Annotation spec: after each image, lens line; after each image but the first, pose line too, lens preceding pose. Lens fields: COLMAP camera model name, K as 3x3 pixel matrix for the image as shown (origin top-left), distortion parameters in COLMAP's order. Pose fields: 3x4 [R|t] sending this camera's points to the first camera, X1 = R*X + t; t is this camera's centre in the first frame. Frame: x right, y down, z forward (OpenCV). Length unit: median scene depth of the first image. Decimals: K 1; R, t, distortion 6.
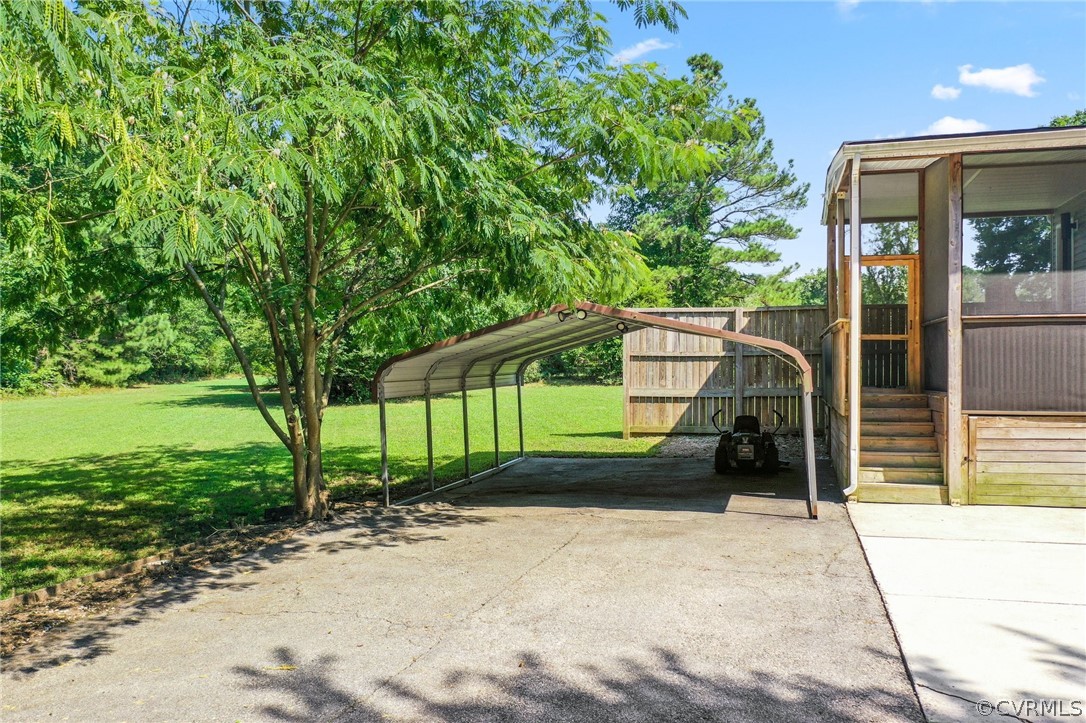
lens RADIAL K [[878.7, 0, 543.5], [0, 878.7, 365.3], [0, 0, 1]] dist [0.002803, 0.001246]
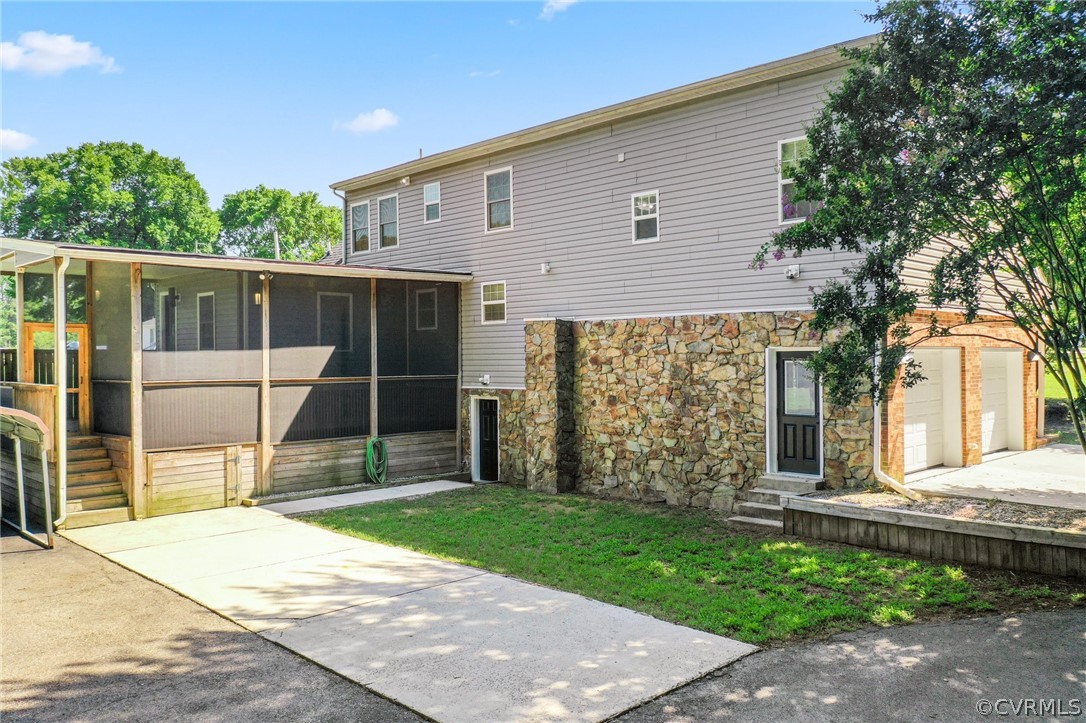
lens RADIAL K [[878.7, 0, 542.6], [0, 878.7, 358.9], [0, 0, 1]] dist [0.002803, 0.001246]
pose [[0.510224, -0.003442, 0.860035, -0.388653], [0.005517, 0.999985, 0.000729, -0.088997], [-0.860024, 0.004373, 0.510235, -0.242004]]
